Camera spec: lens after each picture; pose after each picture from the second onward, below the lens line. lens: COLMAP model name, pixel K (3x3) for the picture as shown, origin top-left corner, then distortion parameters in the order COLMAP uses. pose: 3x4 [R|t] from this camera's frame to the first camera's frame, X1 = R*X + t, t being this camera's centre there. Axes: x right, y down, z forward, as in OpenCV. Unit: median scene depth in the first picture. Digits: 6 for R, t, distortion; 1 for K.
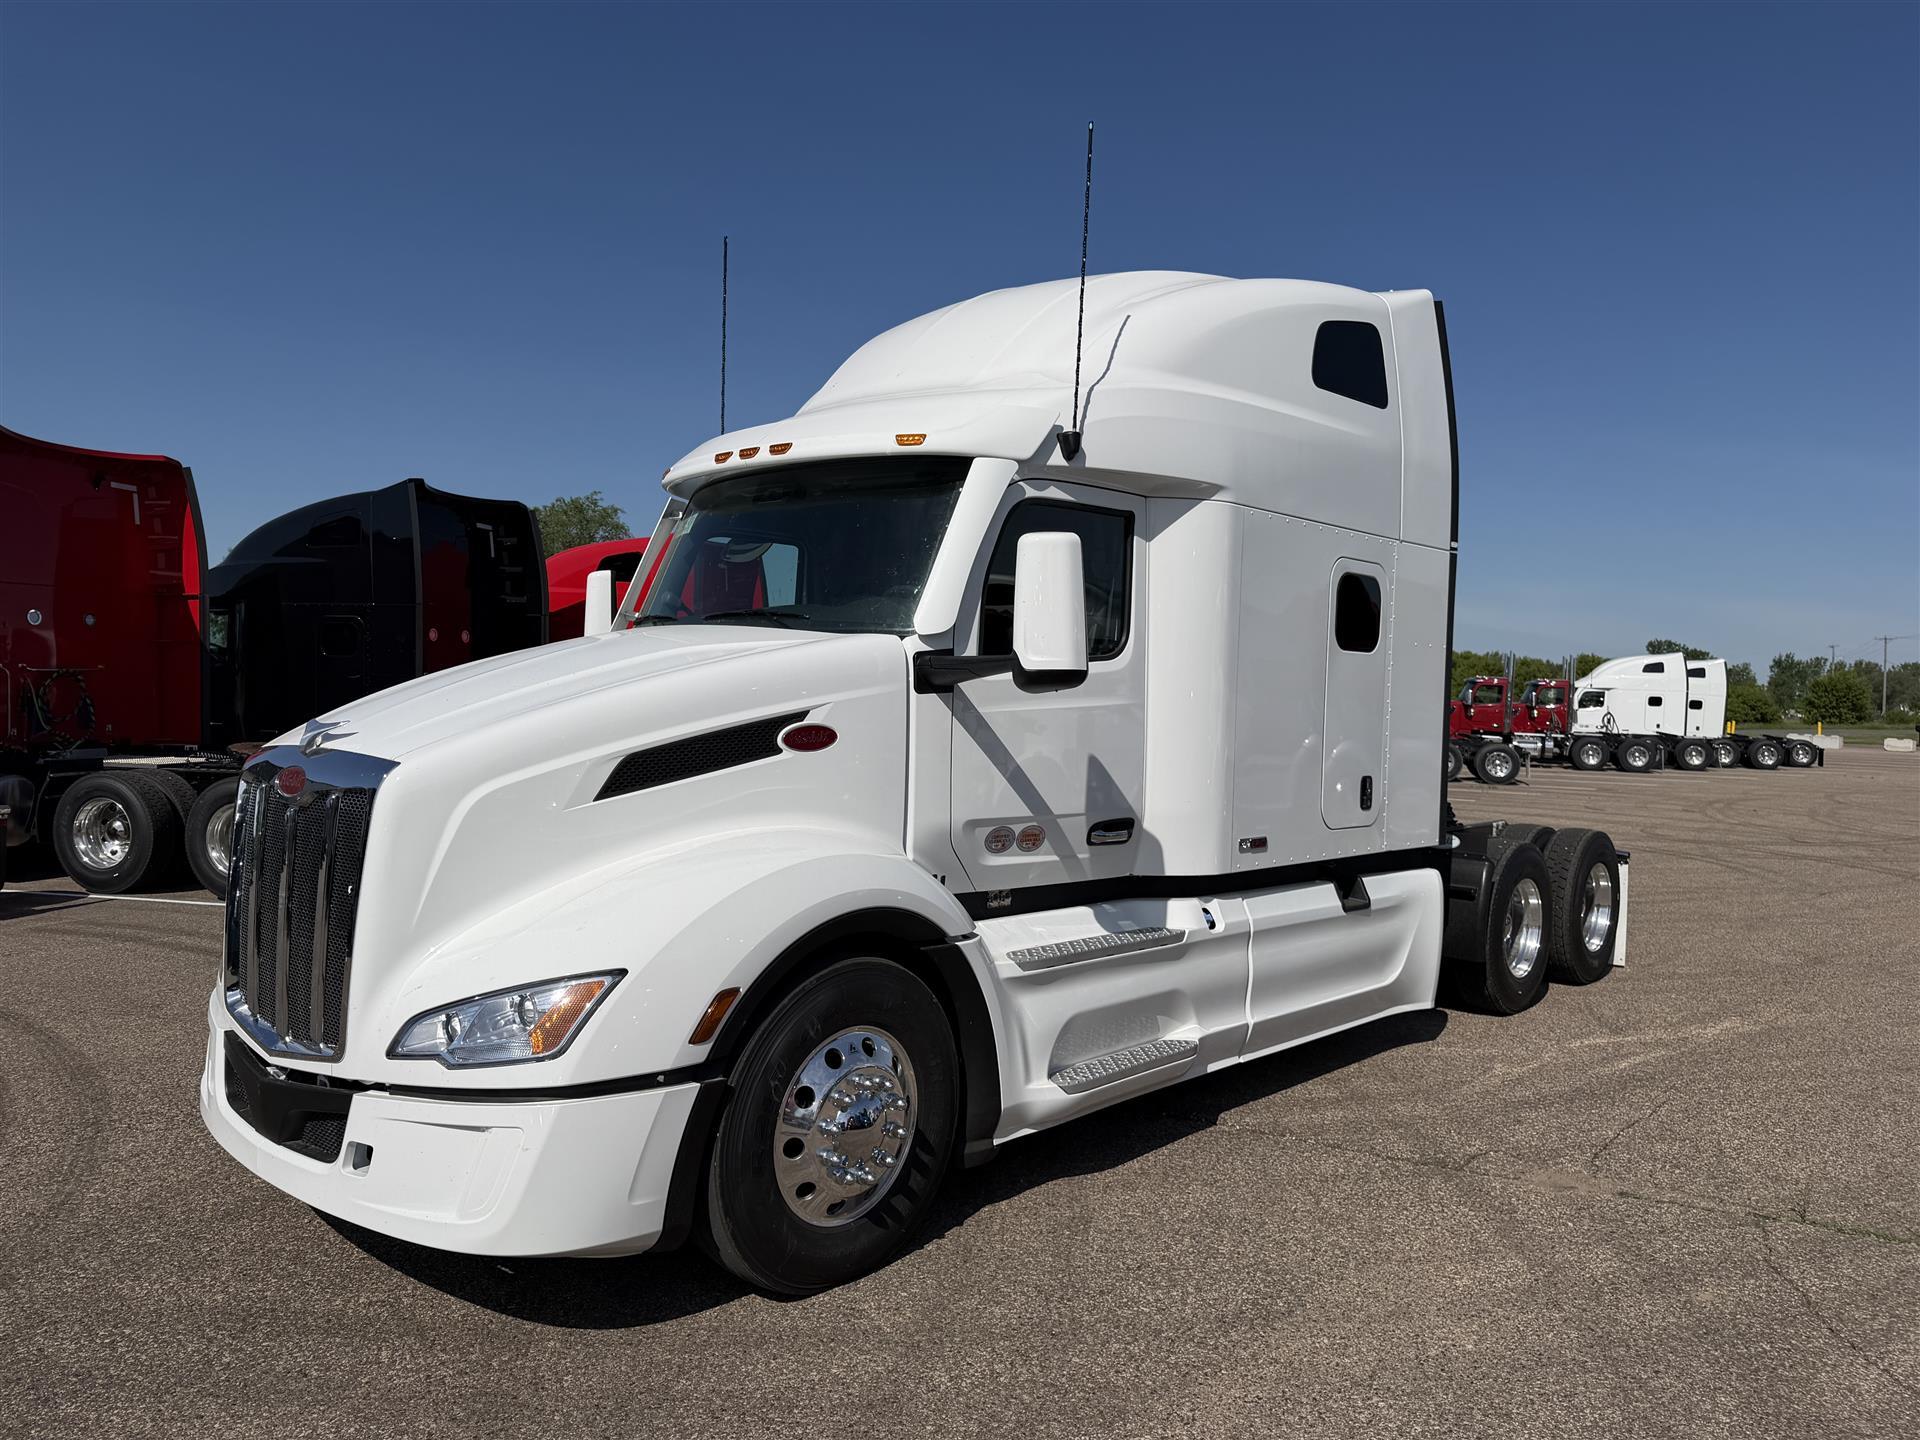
lens RADIAL K [[1237.0, 0, 959.5], [0, 1237.0, 711.0], [0, 0, 1]] dist [0.027080, -0.020309]
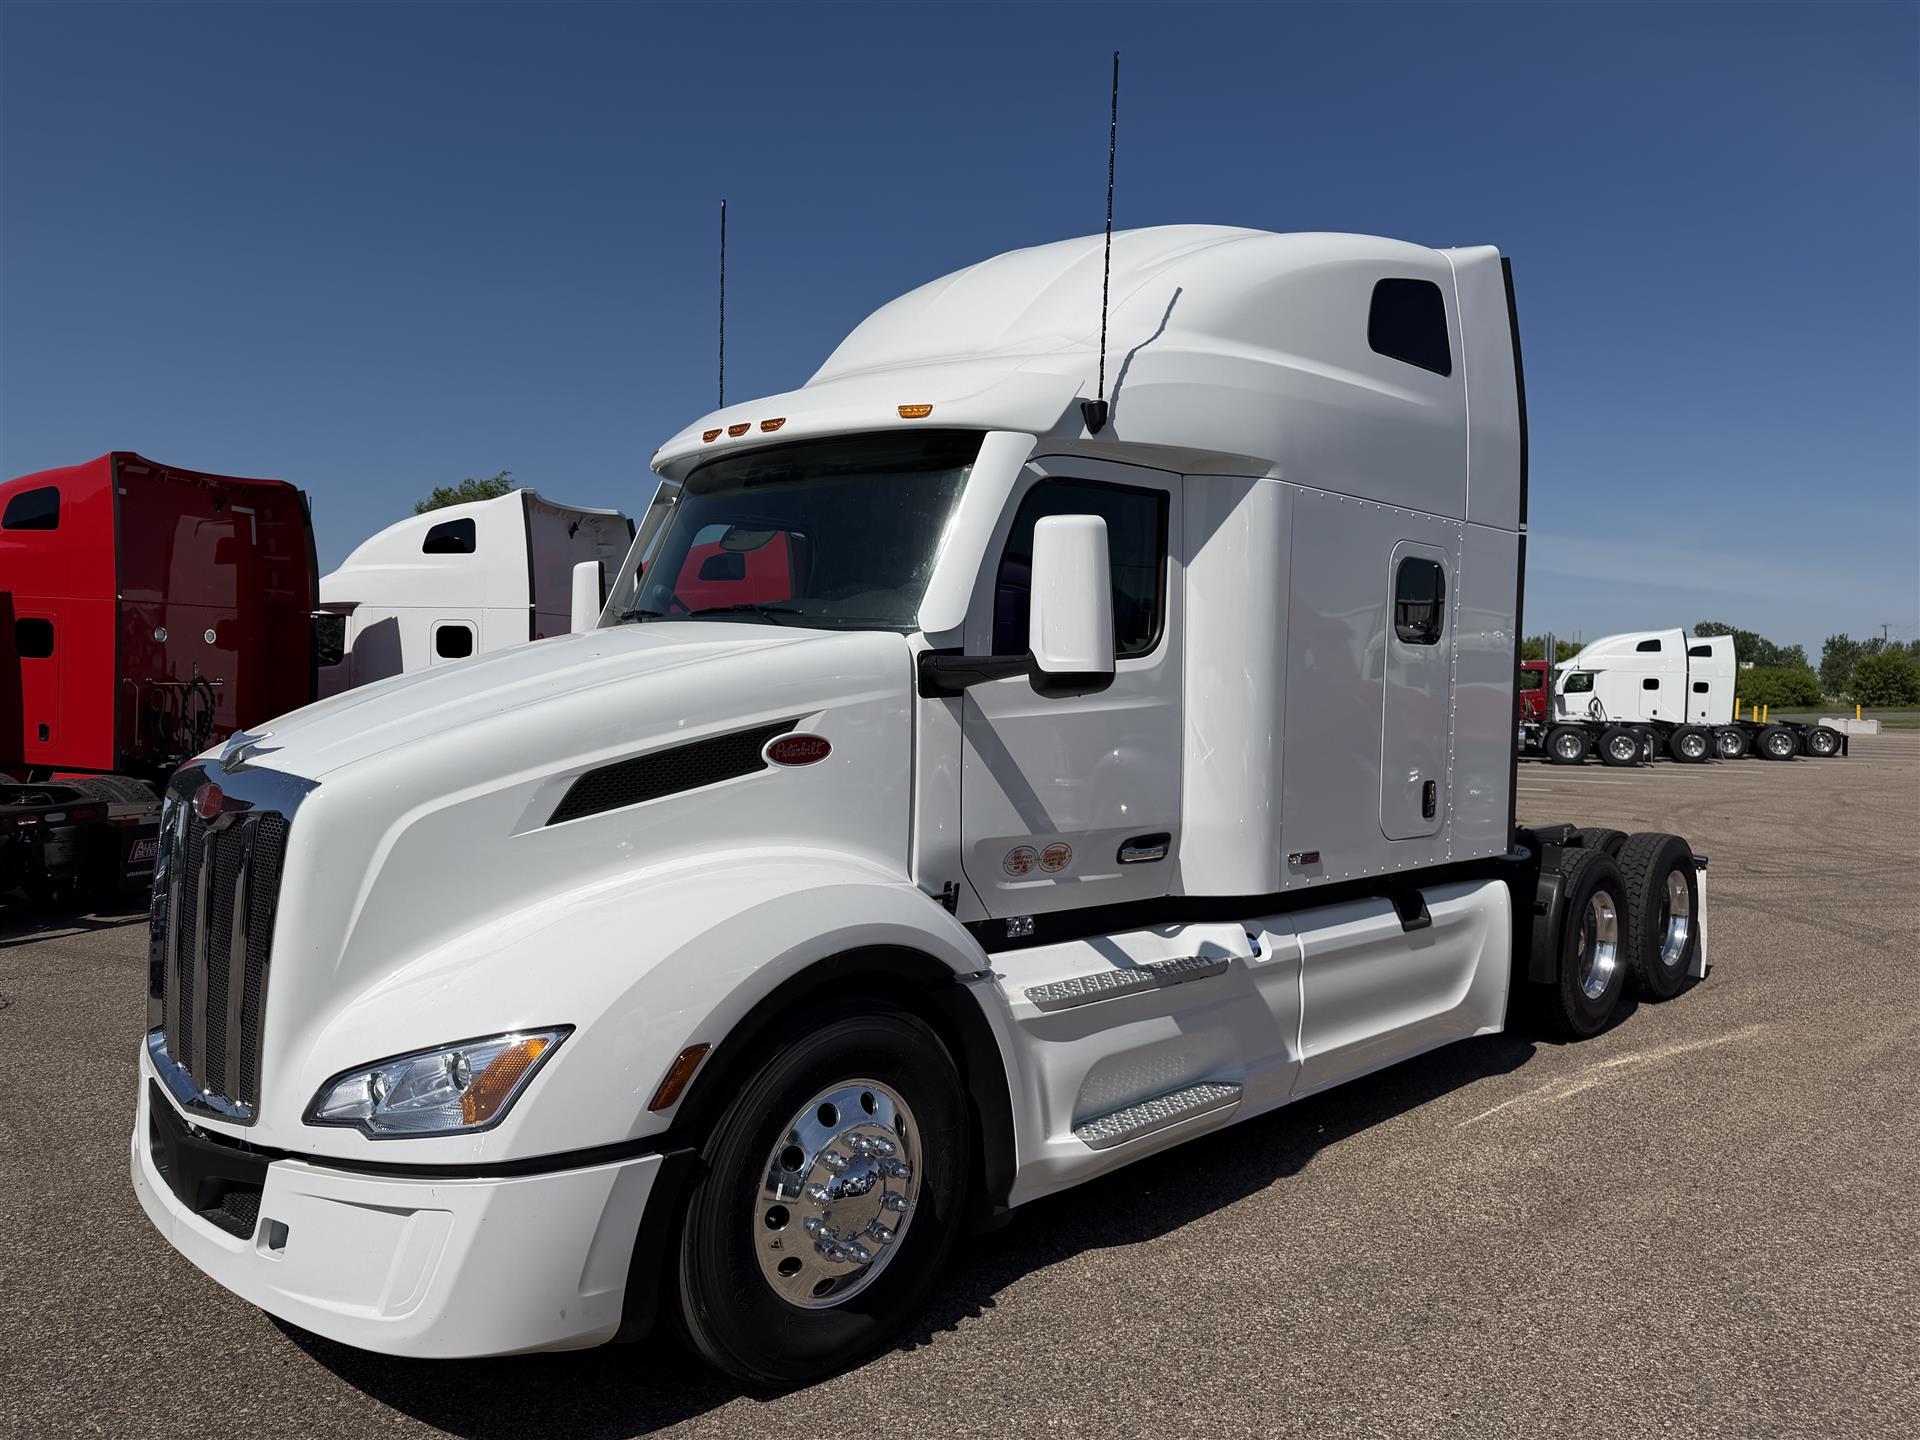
lens RADIAL K [[1237.0, 0, 955.1], [0, 1237.0, 708.1], [0, 0, 1]] dist [0.027080, -0.020309]
pose [[0.999417, -0.003626, -0.033937, 0.019826], [0.003814, 0.999978, 0.005465, -0.011585], [0.033916, -0.005591, 0.999409, 0.119291]]
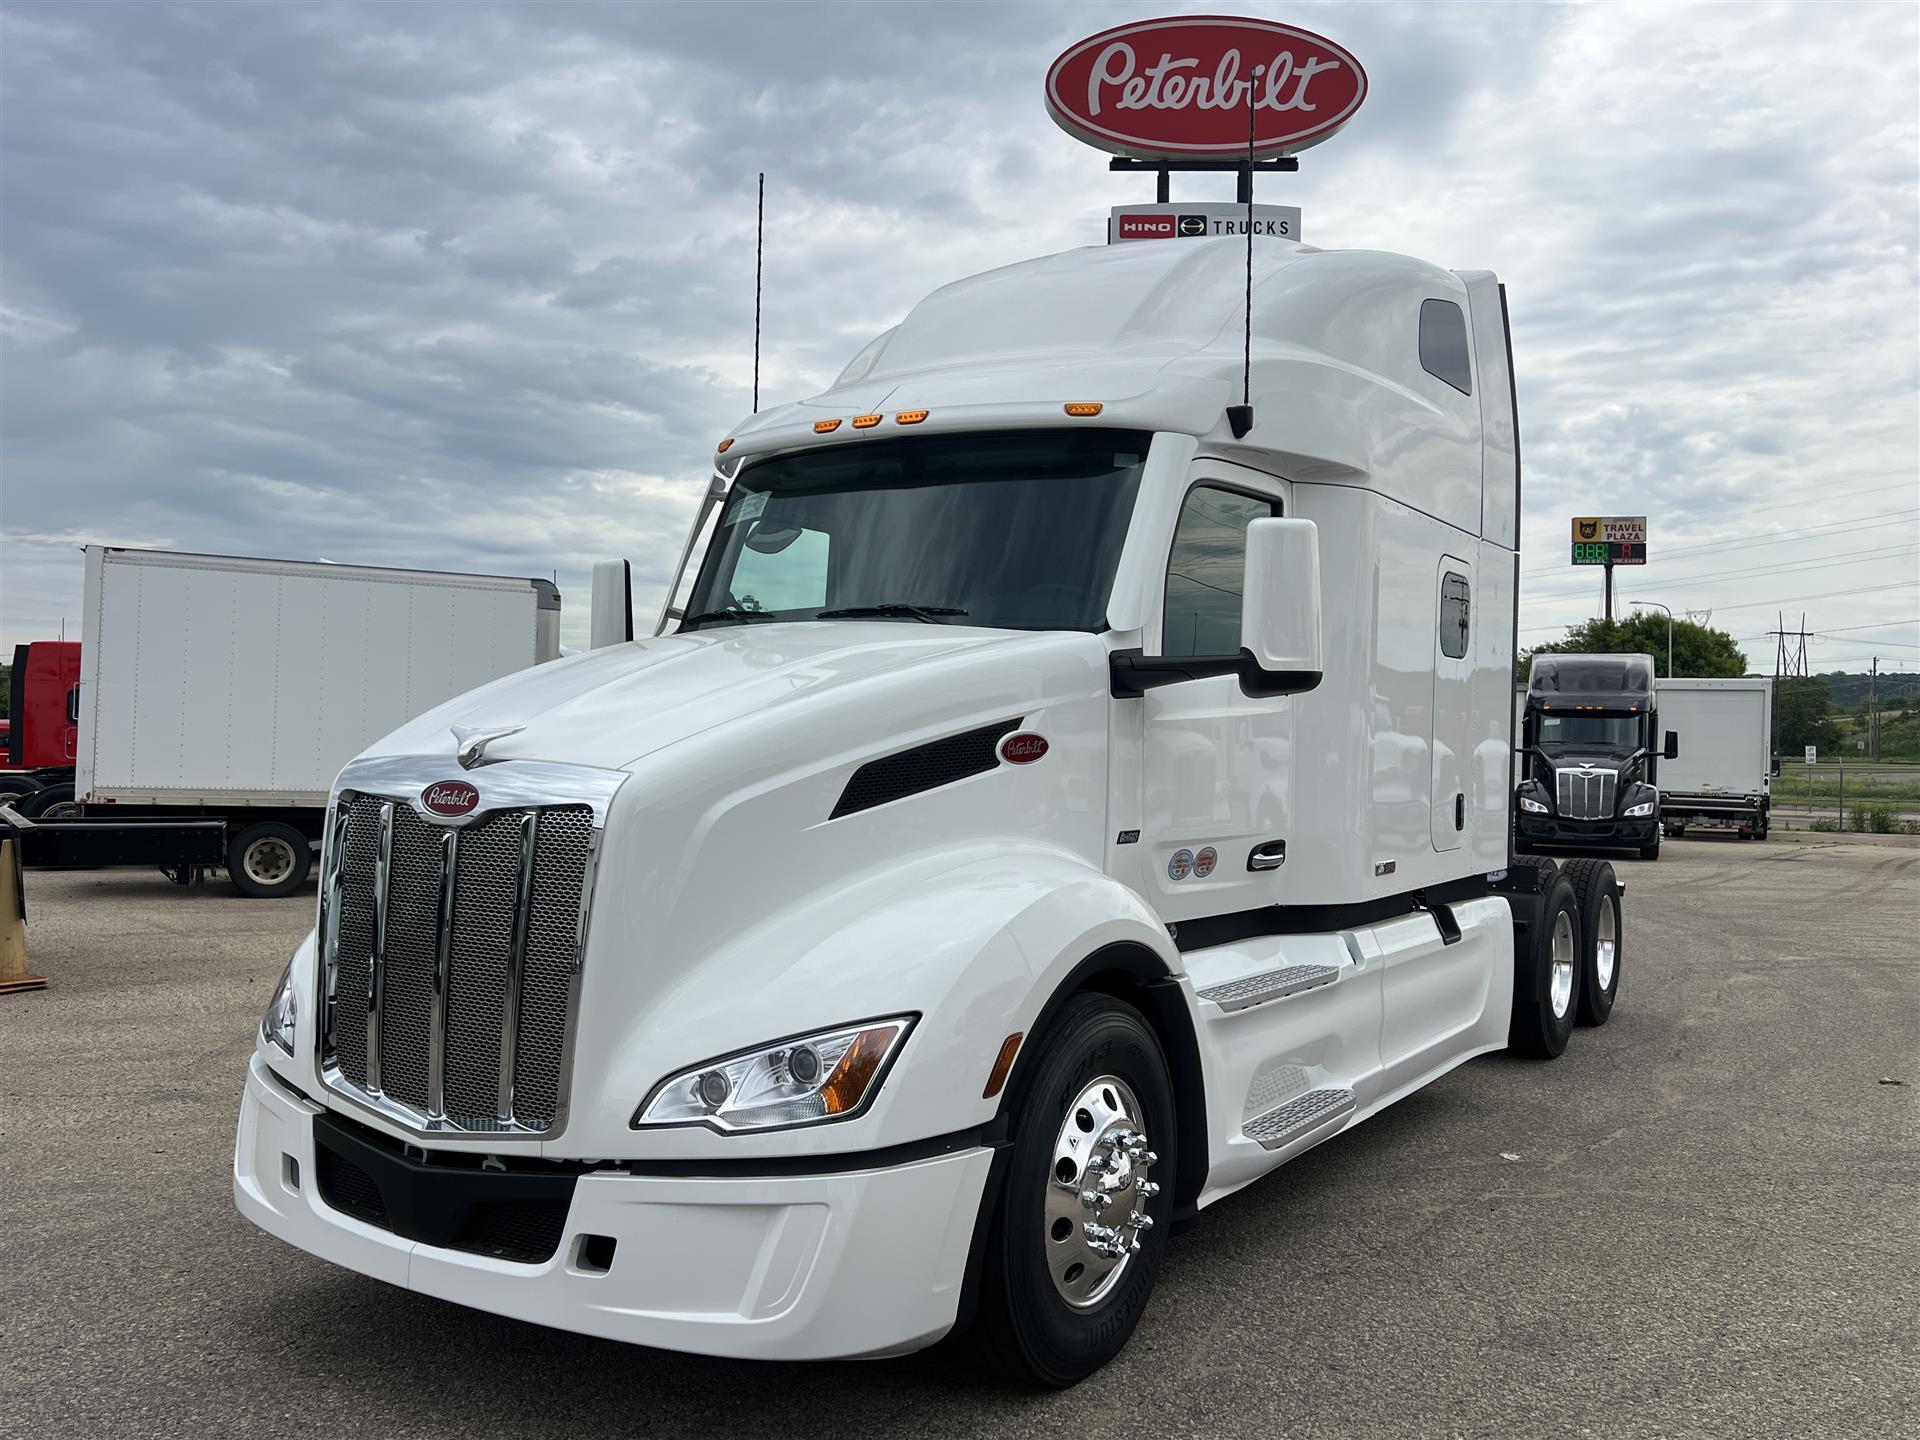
lens RADIAL K [[1448.7, 0, 927.7], [0, 1448.7, 721.3], [0, 0, 1]] dist [0.005271, -0.008803]
pose [[0.987554, -0.004259, 0.157220, -0.333641], [0.007270, 0.999801, -0.018586, 0.021293], [-0.157110, 0.019498, 0.987389, 0.008739]]
